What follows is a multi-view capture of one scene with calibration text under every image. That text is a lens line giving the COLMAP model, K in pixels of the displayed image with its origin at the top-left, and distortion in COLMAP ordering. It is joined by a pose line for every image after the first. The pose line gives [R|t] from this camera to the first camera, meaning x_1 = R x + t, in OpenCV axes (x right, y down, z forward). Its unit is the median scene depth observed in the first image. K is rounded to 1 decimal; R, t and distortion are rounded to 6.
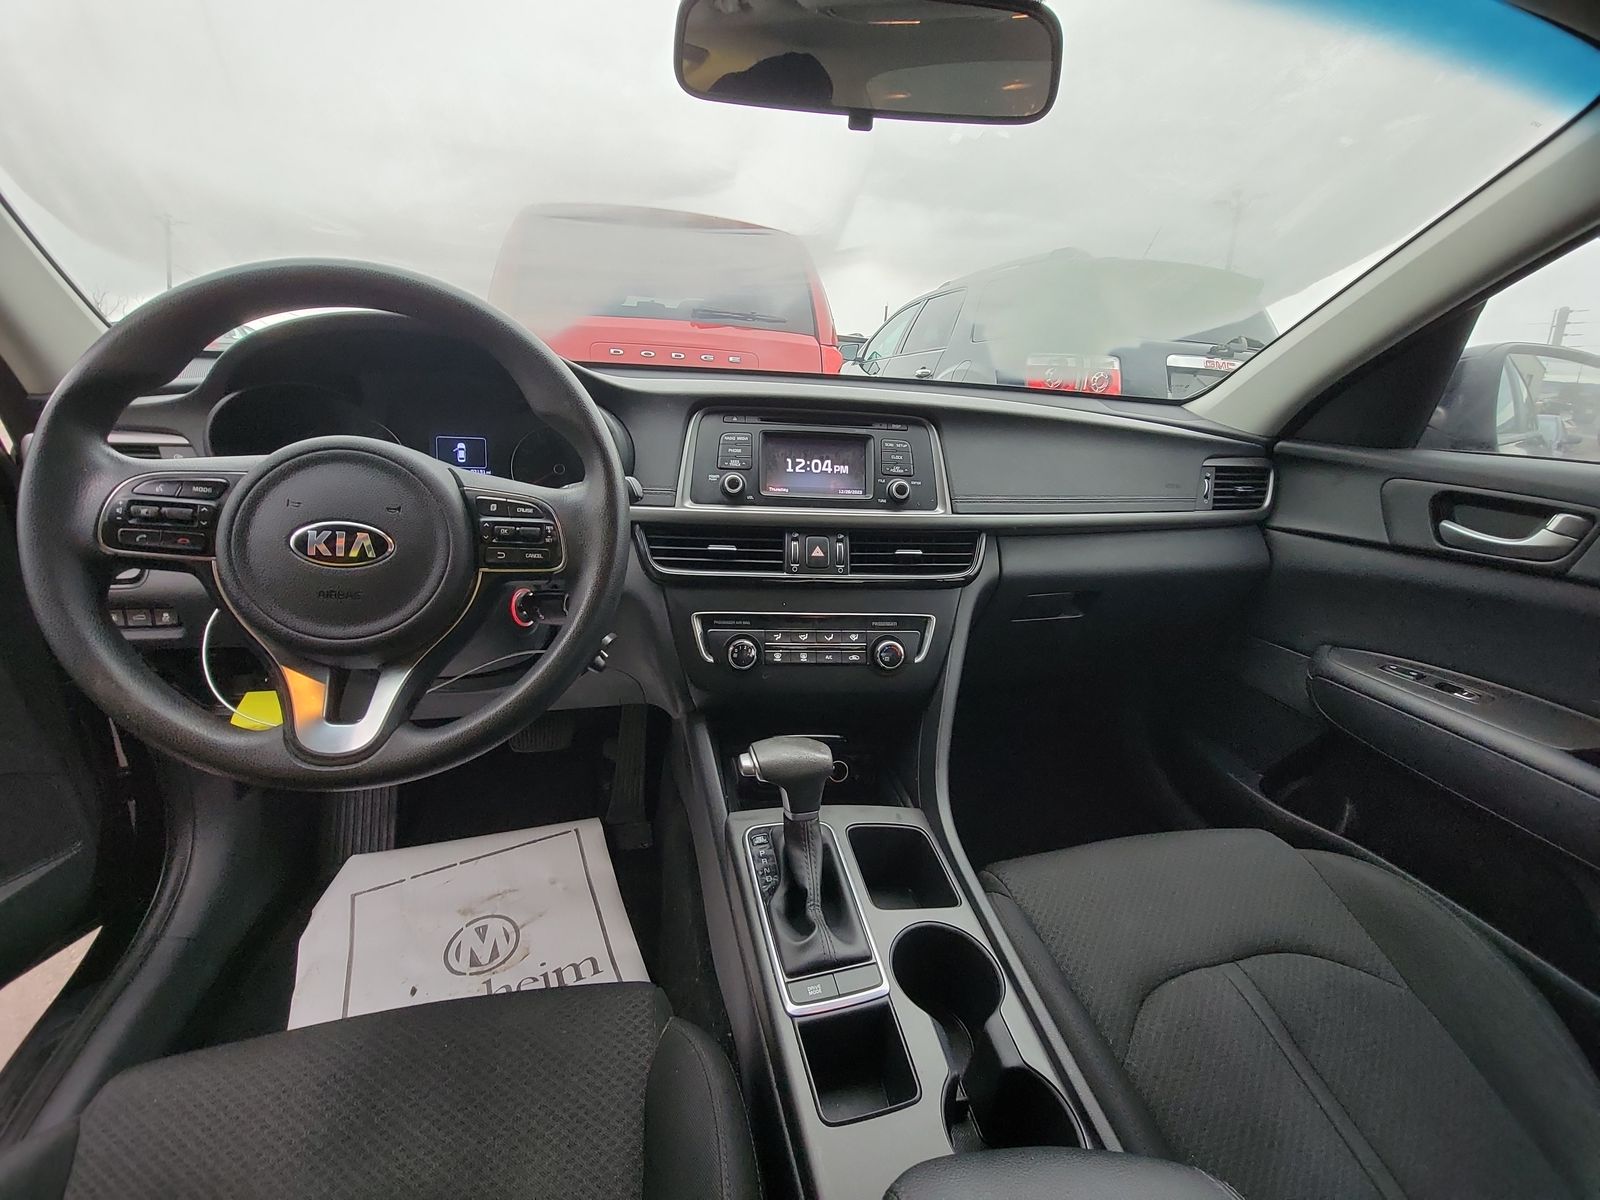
lens RADIAL K [[647.6, 0, 795.8], [0, 647.6, 603.8], [0, 0, 1]] dist [-0.001754, -0.002484]
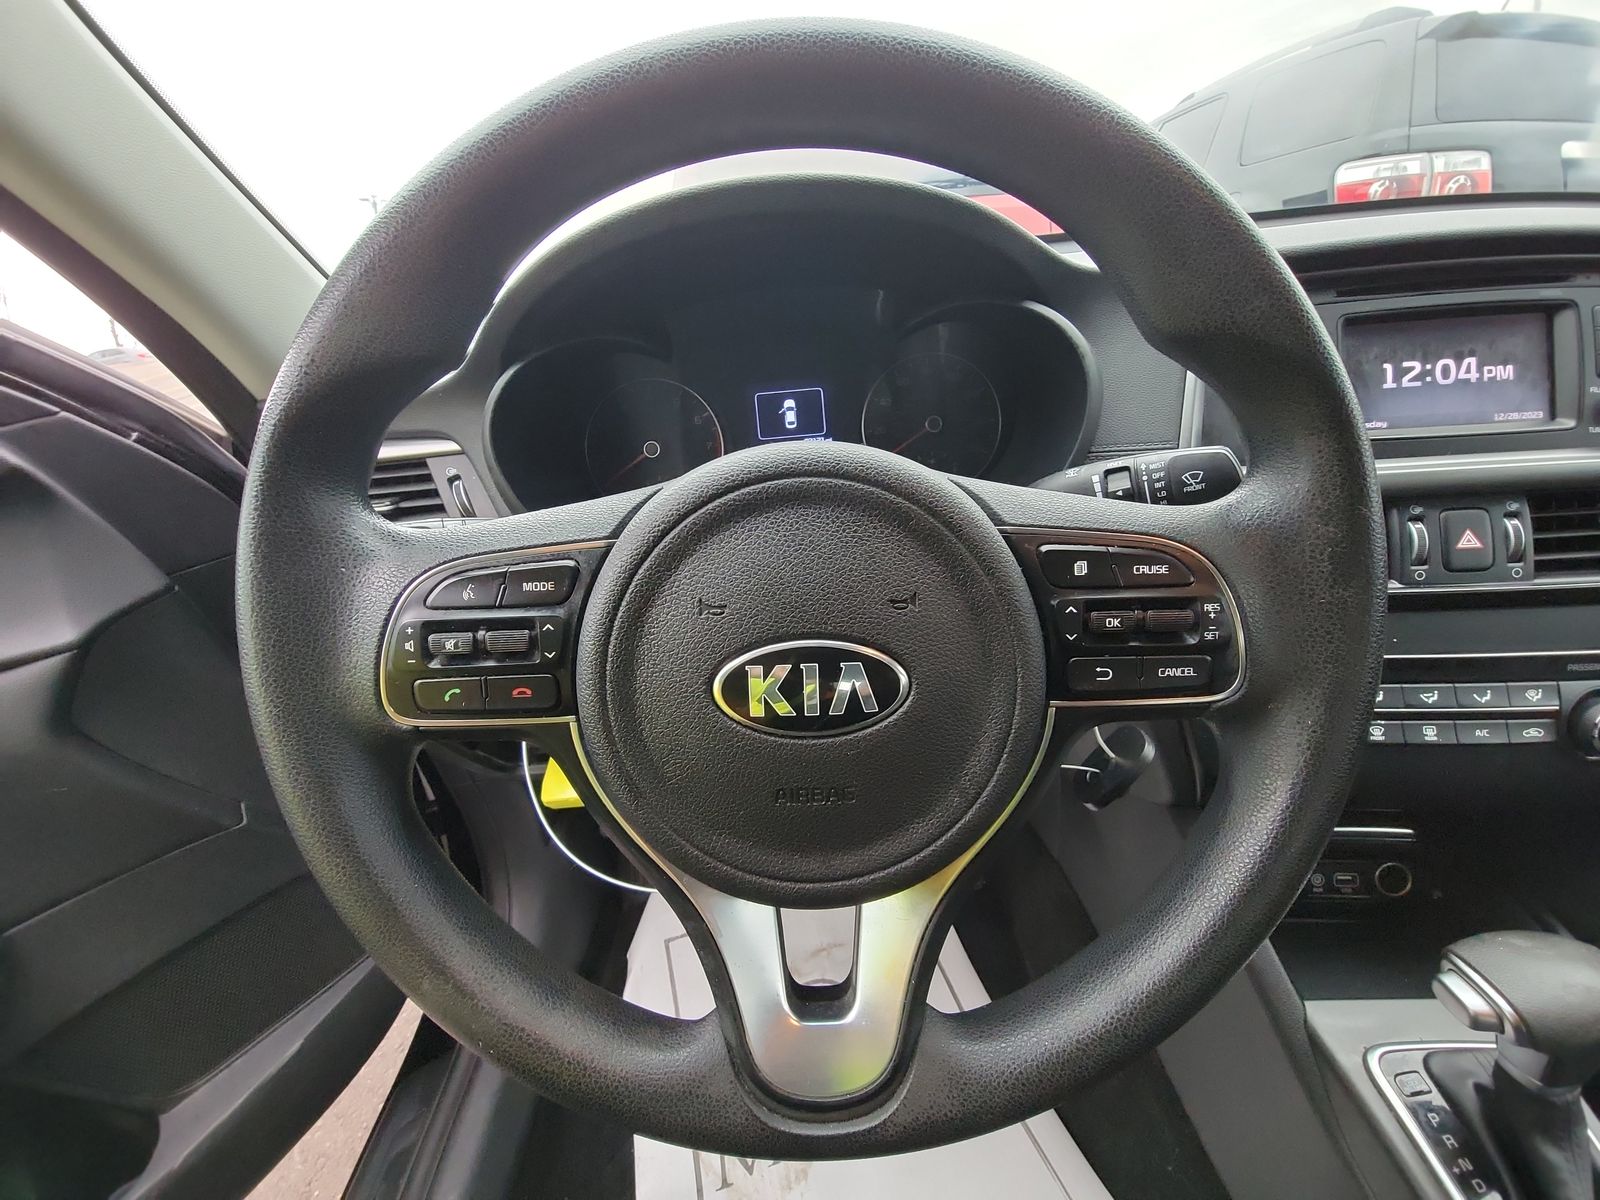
lens RADIAL K [[647.6, 0, 789.0], [0, 647.6, 604.5], [0, 0, 1]] dist [-0.001754, -0.002484]
pose [[0.965228, -0.027530, -0.259956, -0.369708], [0.063029, 0.989610, 0.129226, -0.131872], [0.253698, -0.141118, 0.956934, 0.348492]]
